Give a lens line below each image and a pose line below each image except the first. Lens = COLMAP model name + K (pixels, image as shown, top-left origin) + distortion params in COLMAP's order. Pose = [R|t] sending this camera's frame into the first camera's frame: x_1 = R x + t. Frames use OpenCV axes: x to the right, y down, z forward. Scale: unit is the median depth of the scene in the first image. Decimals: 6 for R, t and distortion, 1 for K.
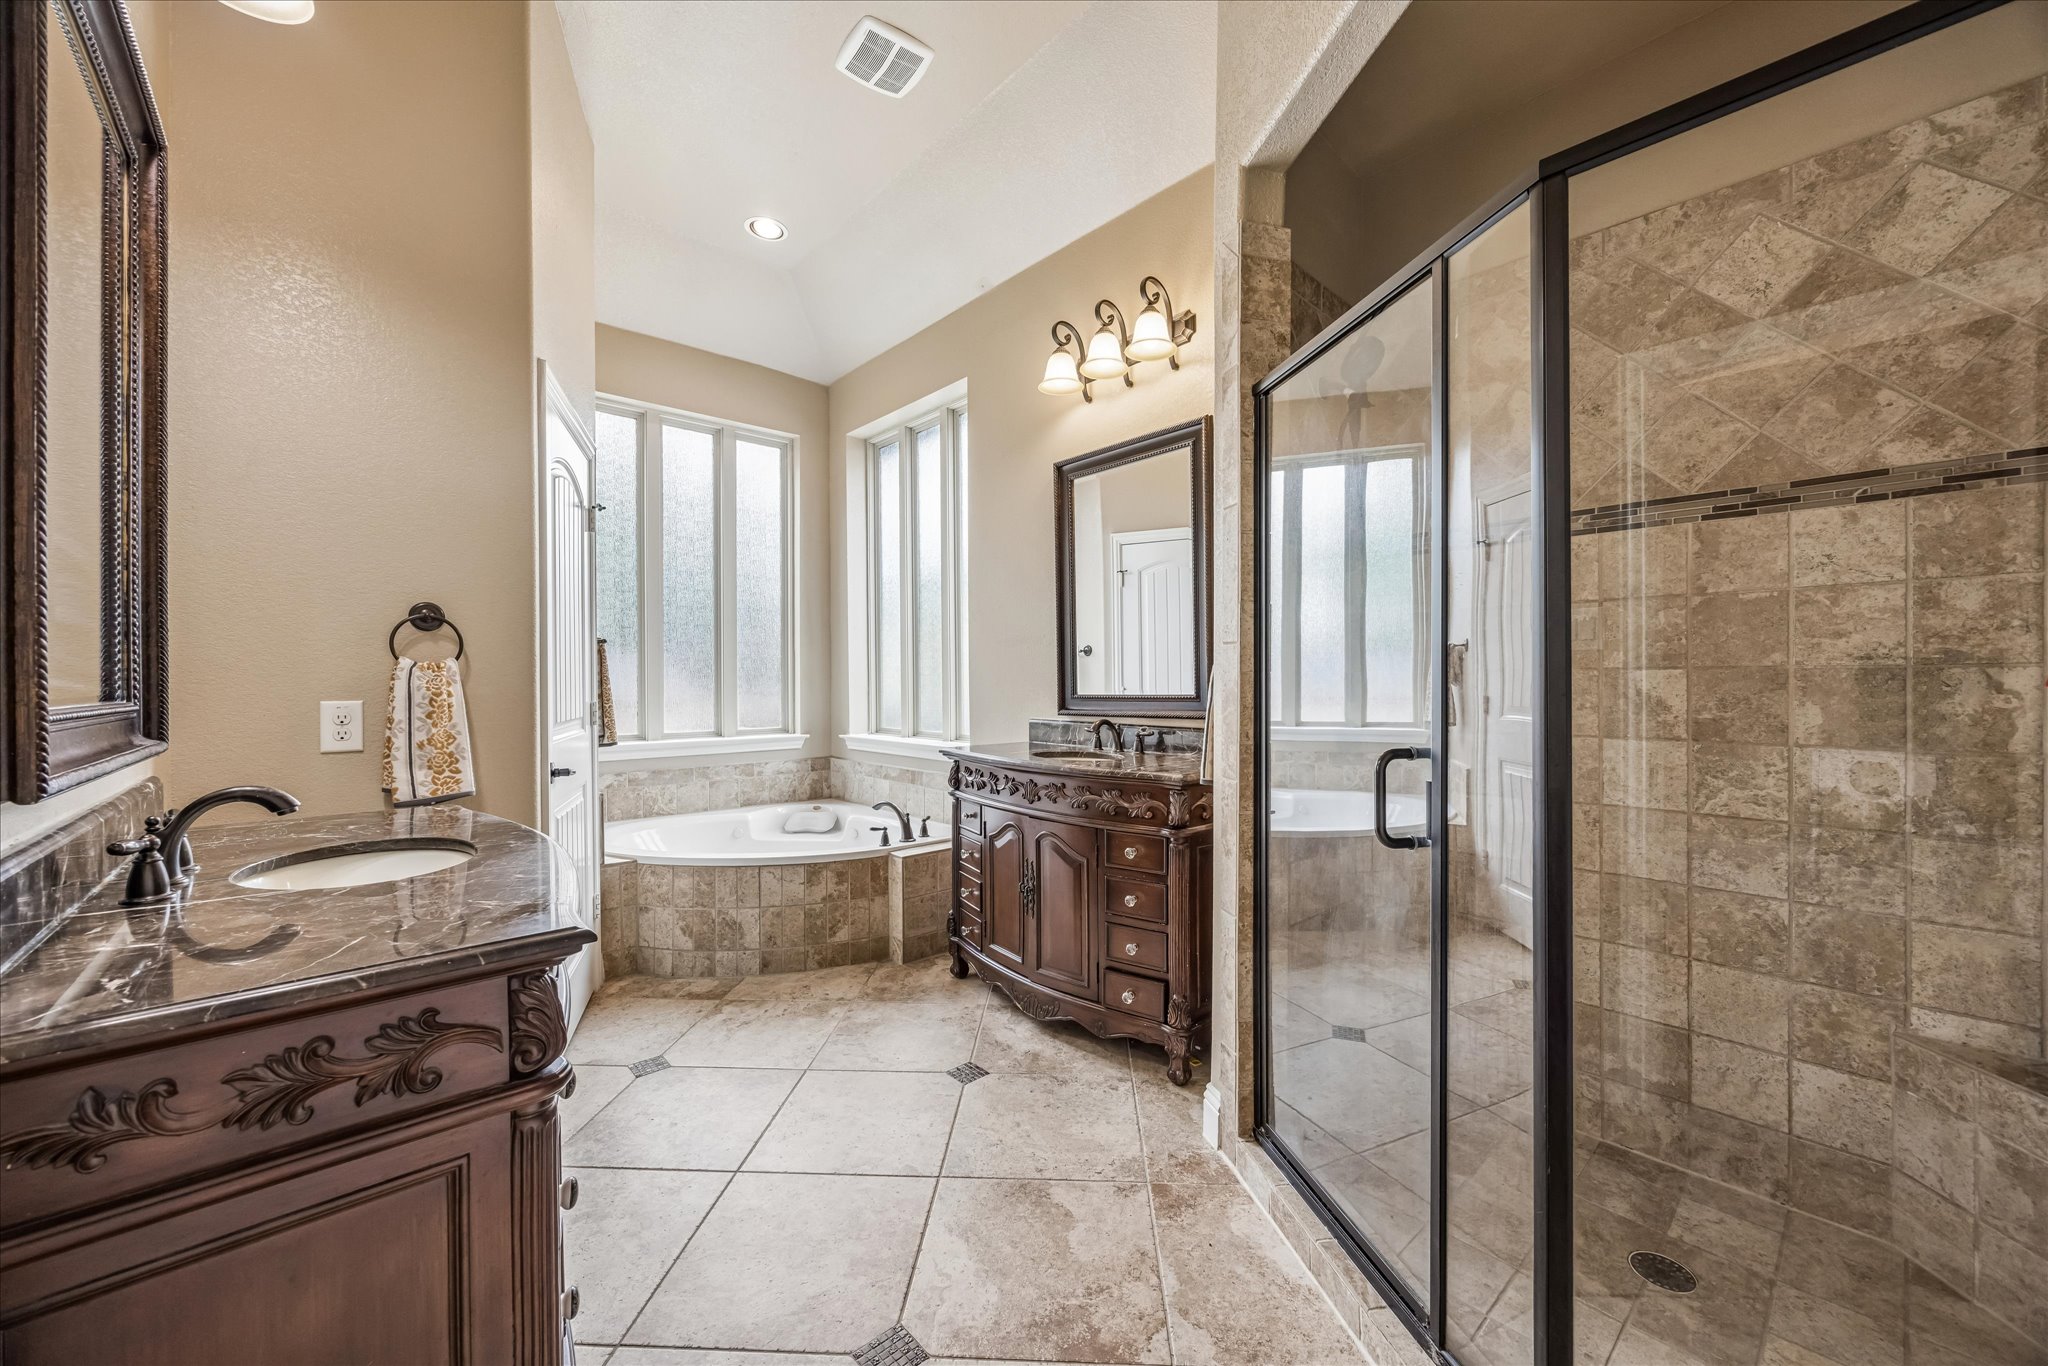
lens RADIAL K [[786.7, 0, 1029.1], [0, 786.7, 685.2], [0, 0, 1]] dist [0.005243, 0.000927]
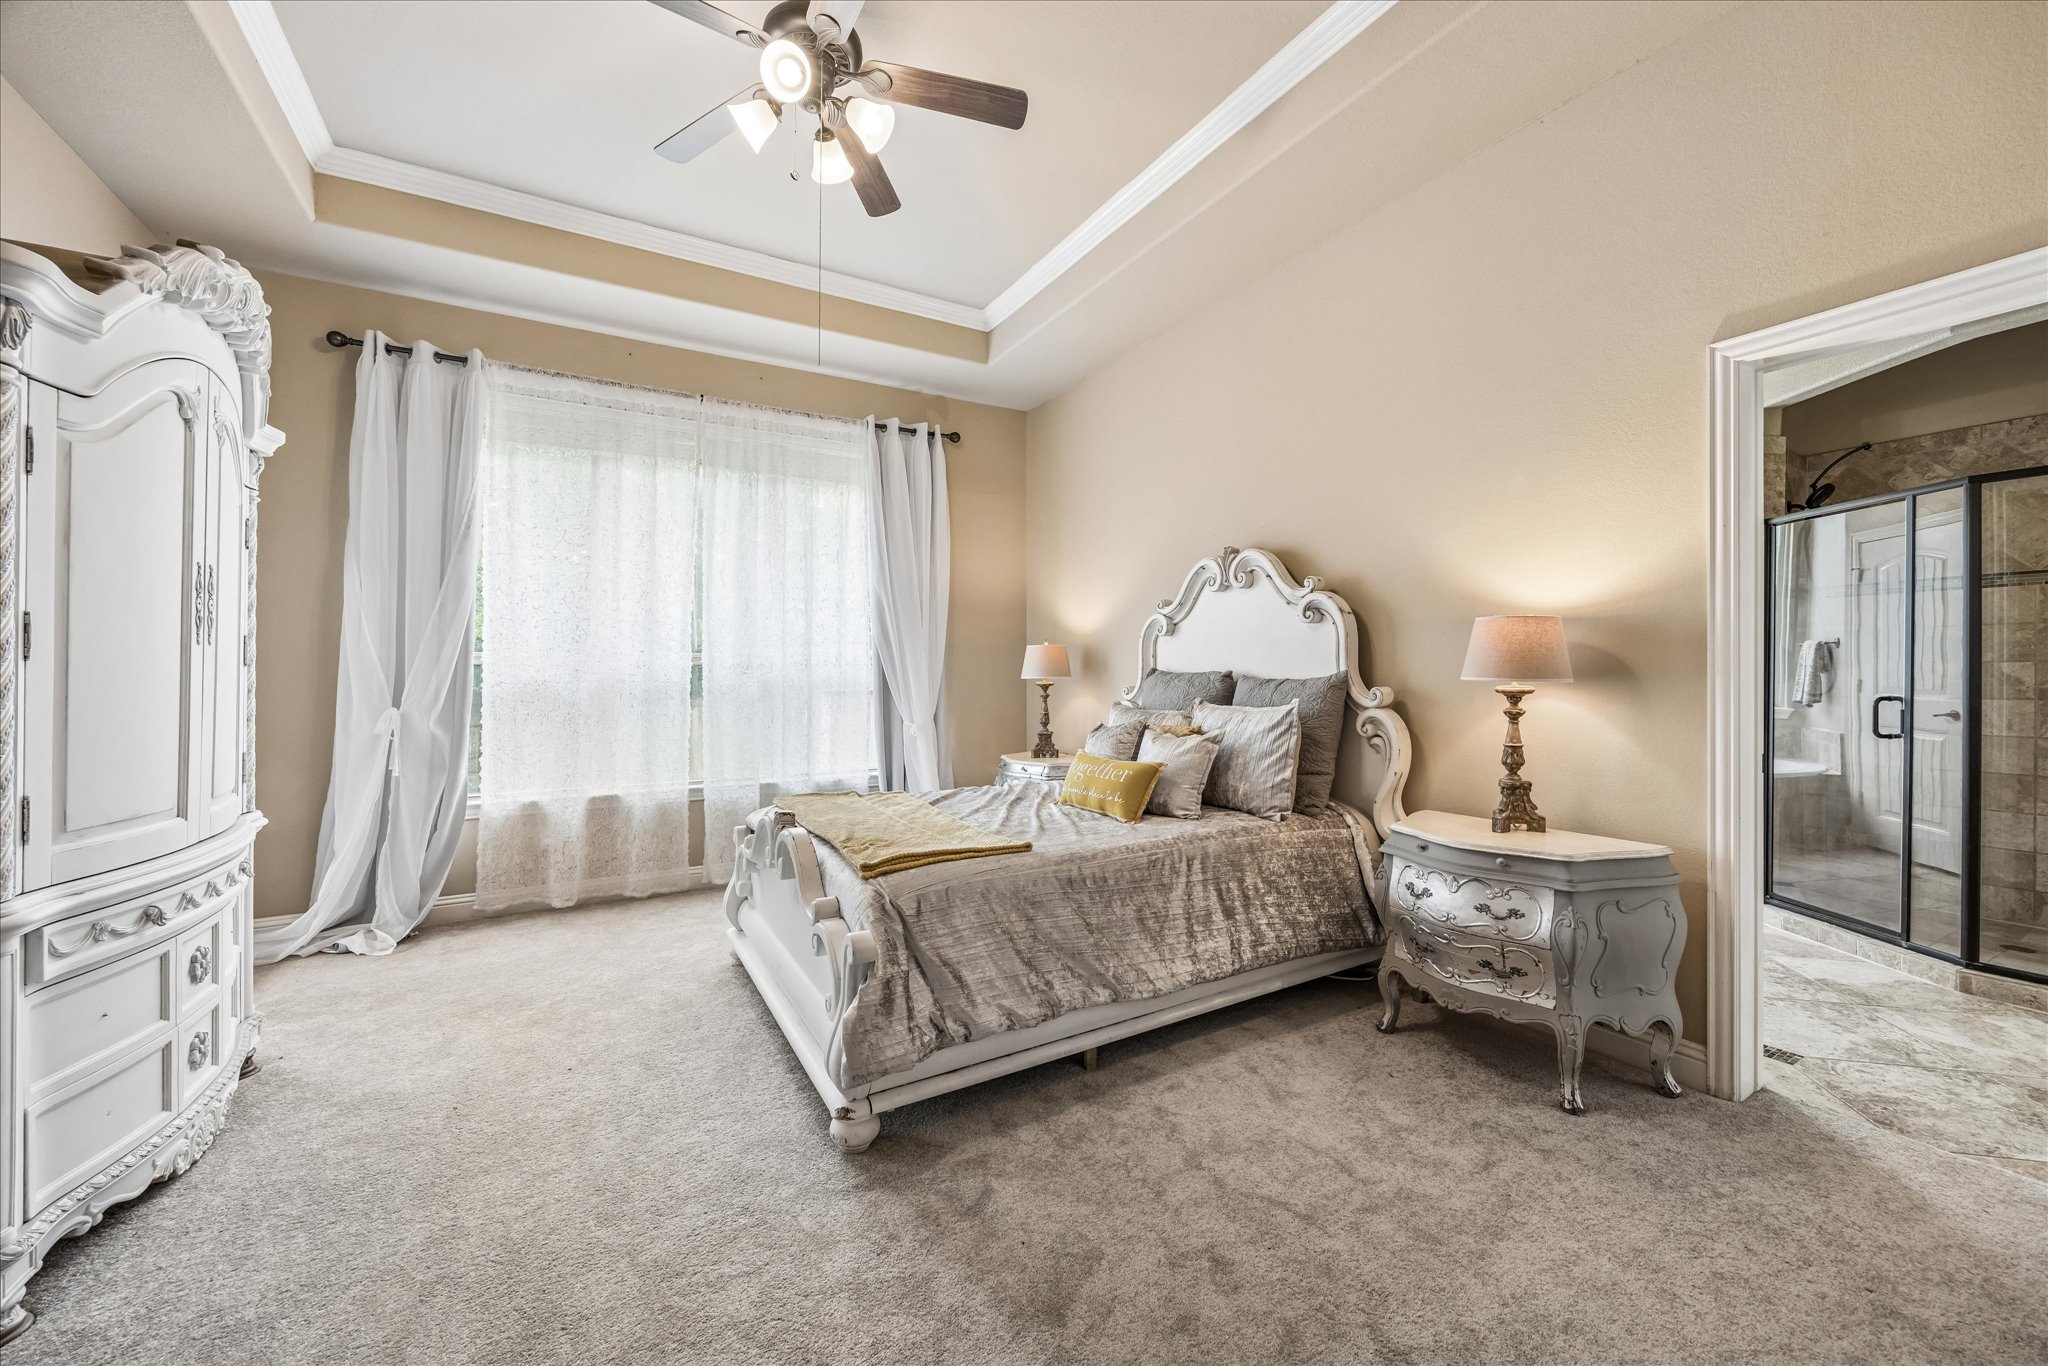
lens RADIAL K [[808.6, 0, 1037.2], [0, 808.6, 676.5], [0, 0, 1]] dist [0.009623, 0.000415]
pose [[0.980483, 0.006925, -0.196480, -1.103265], [-0.006698, 0.999976, 0.001821, 0.027707], [0.196488, -0.000470, 0.980506, -1.372088]]
